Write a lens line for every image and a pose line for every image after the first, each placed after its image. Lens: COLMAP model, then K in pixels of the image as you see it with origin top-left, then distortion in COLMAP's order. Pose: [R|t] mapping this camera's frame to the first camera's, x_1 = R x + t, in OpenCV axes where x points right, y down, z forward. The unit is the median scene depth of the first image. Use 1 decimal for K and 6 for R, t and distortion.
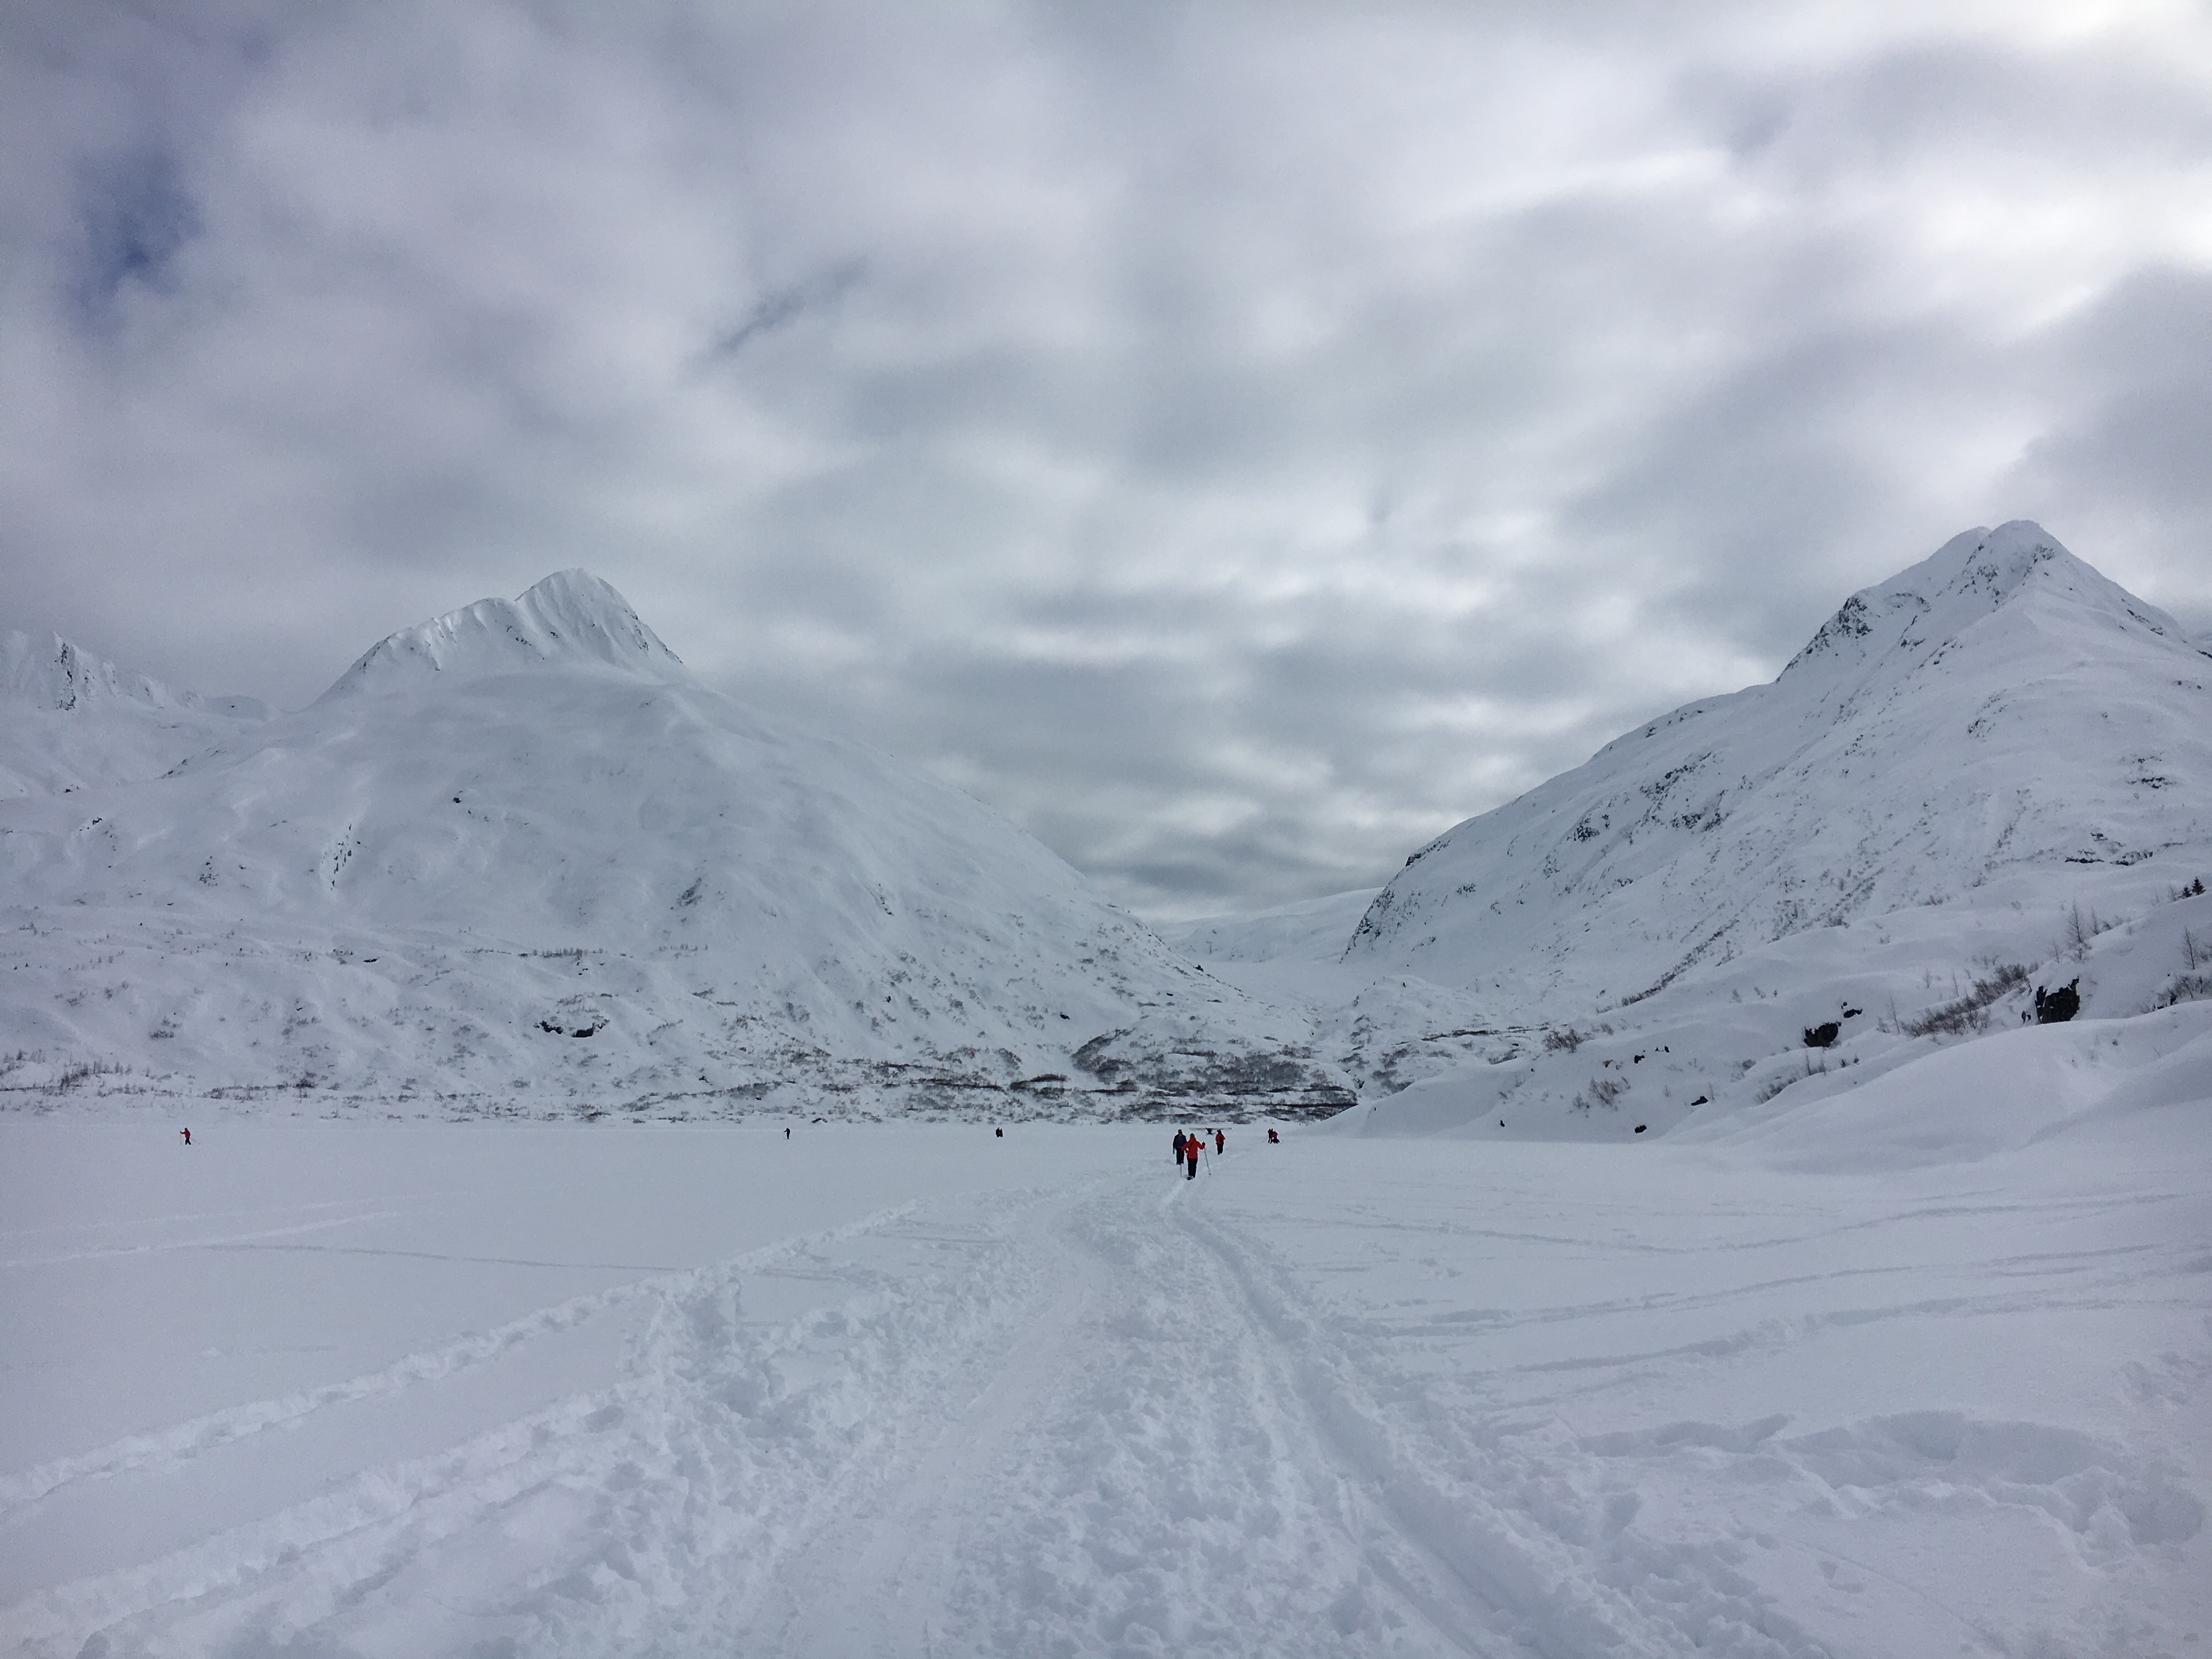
lens RADIAL K [[1878.1, 0, 1114.0], [0, 1878.1, 840.4], [0, 0, 1]] dist [0.099014, -0.118081]
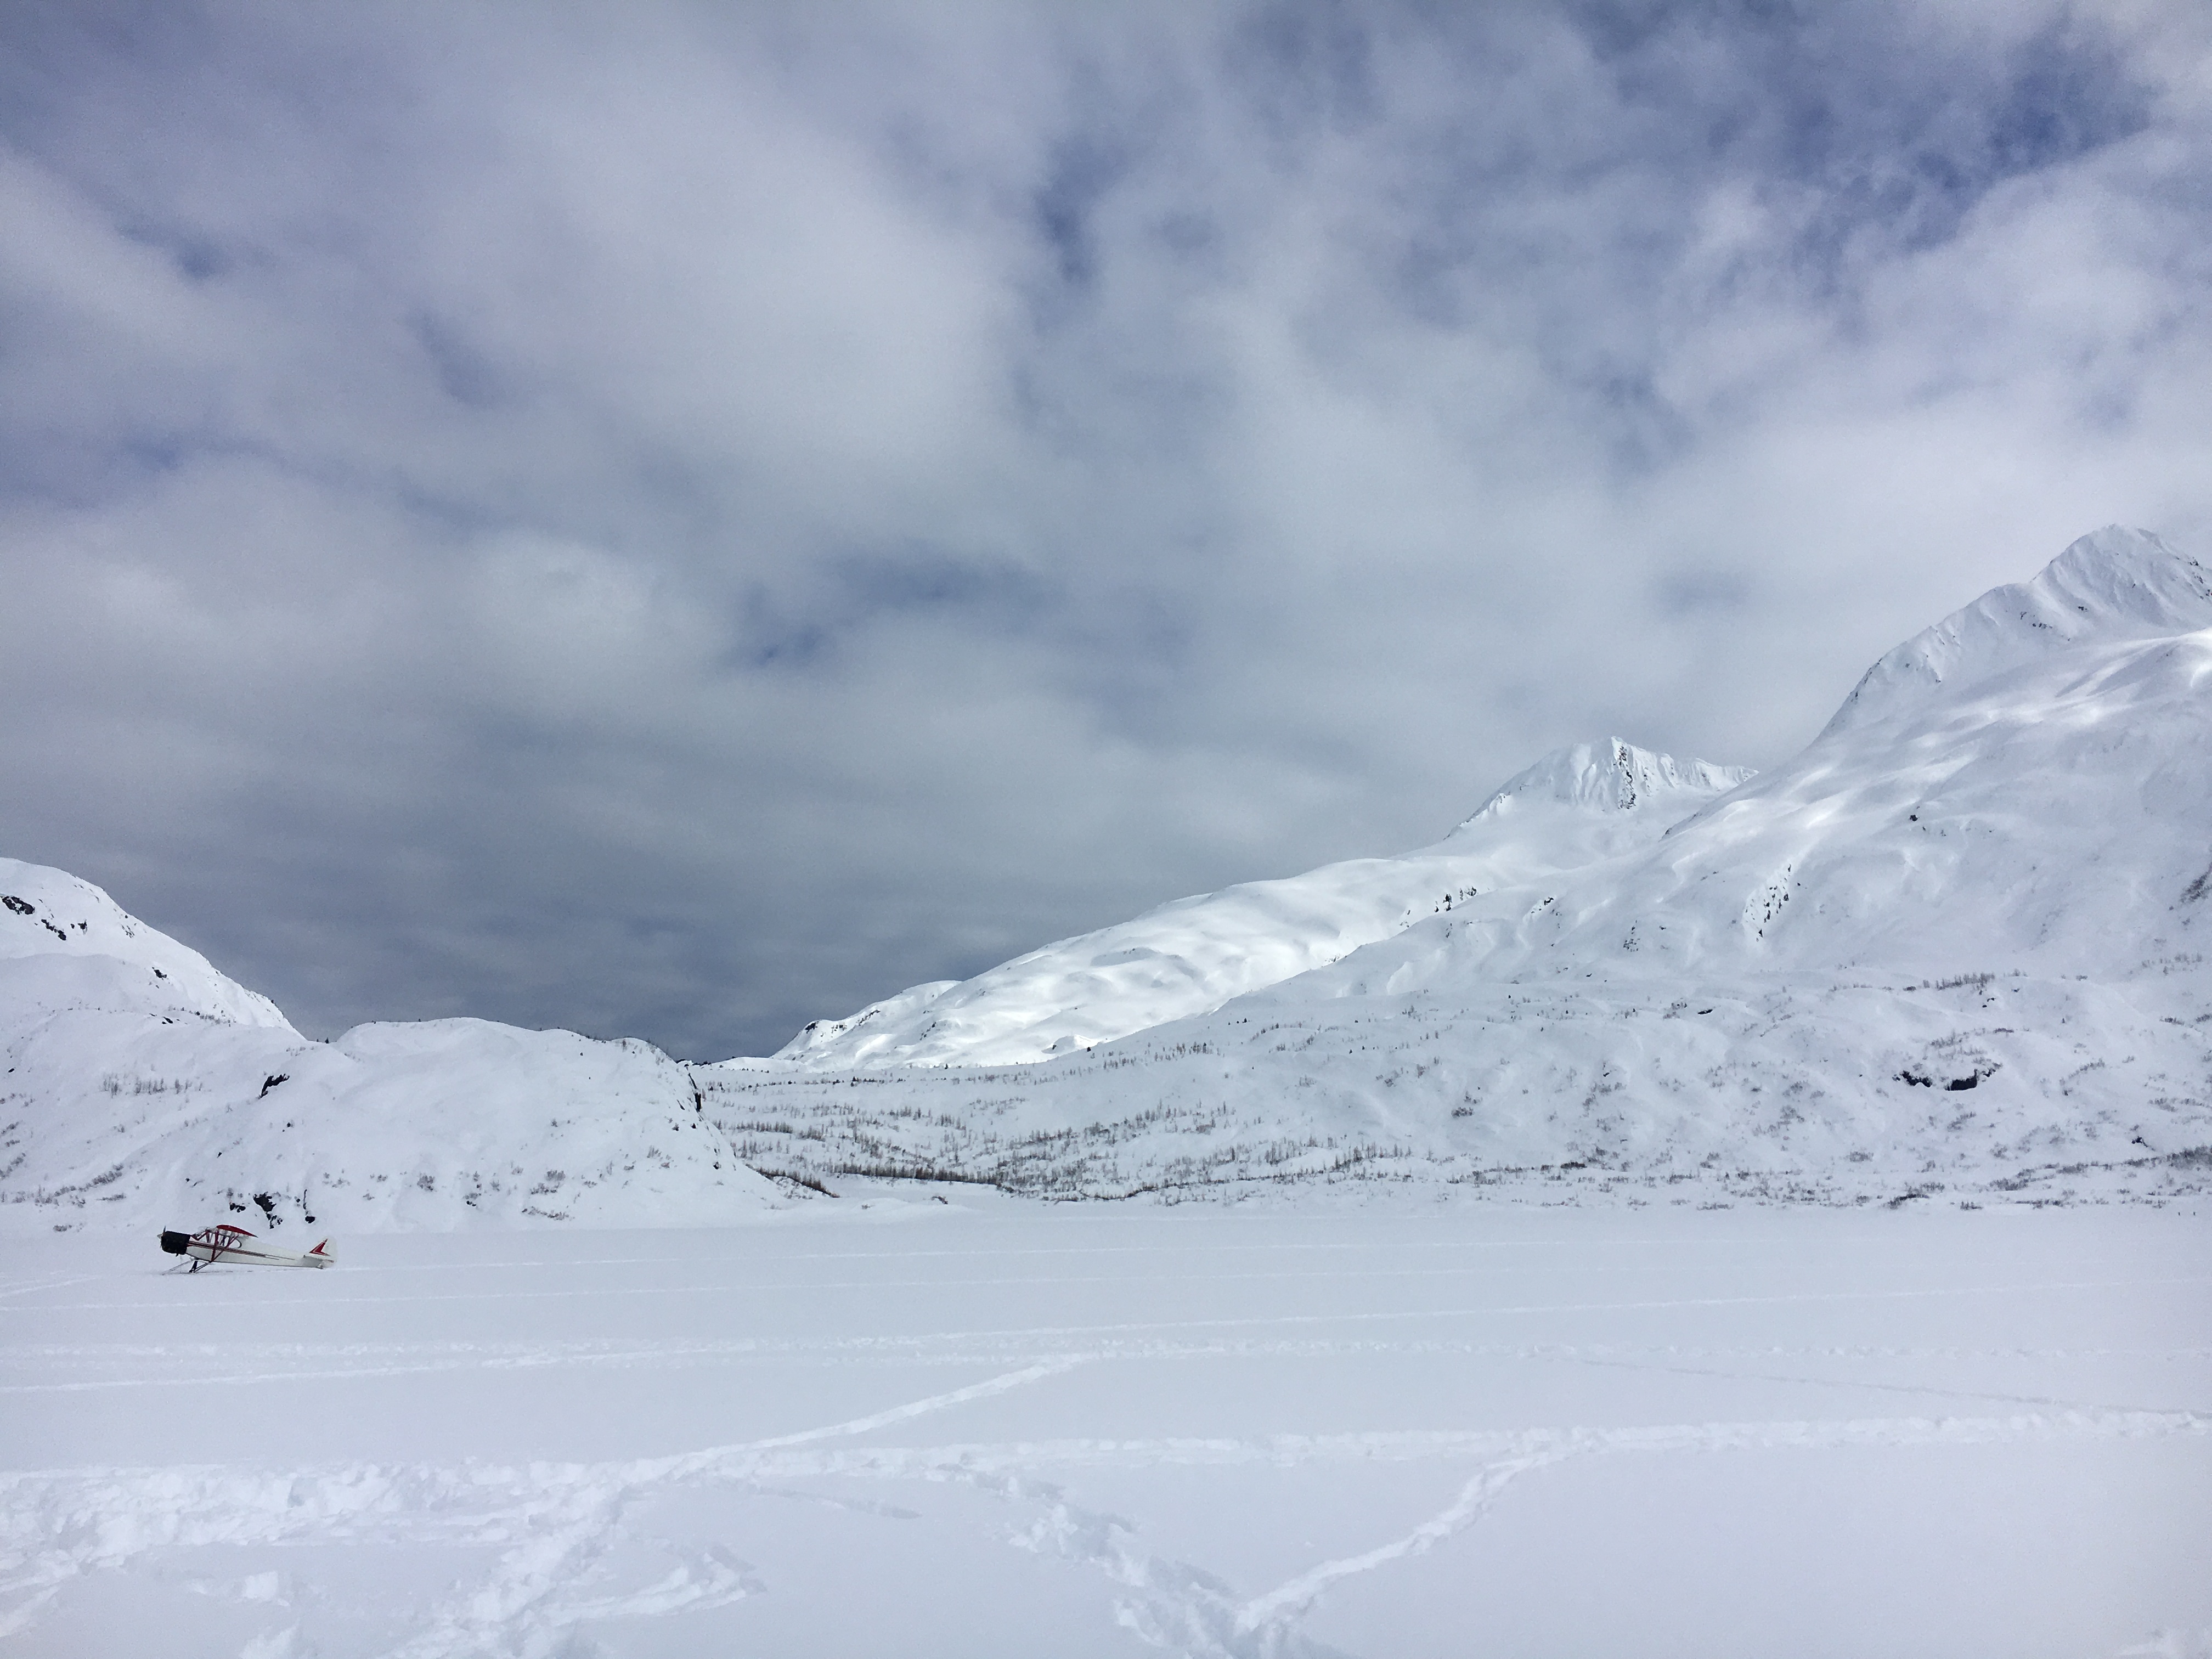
lens RADIAL K [[1878.1, 0, 1114.0], [0, 1878.1, 840.4], [0, 0, 1]] dist [0.099014, -0.118081]
pose [[0.645614, -0.164875, -0.745653, 0.070229], [0.131139, 0.985847, -0.104441, 0.043596], [0.752320, -0.030355, 0.658098, 0.278243]]
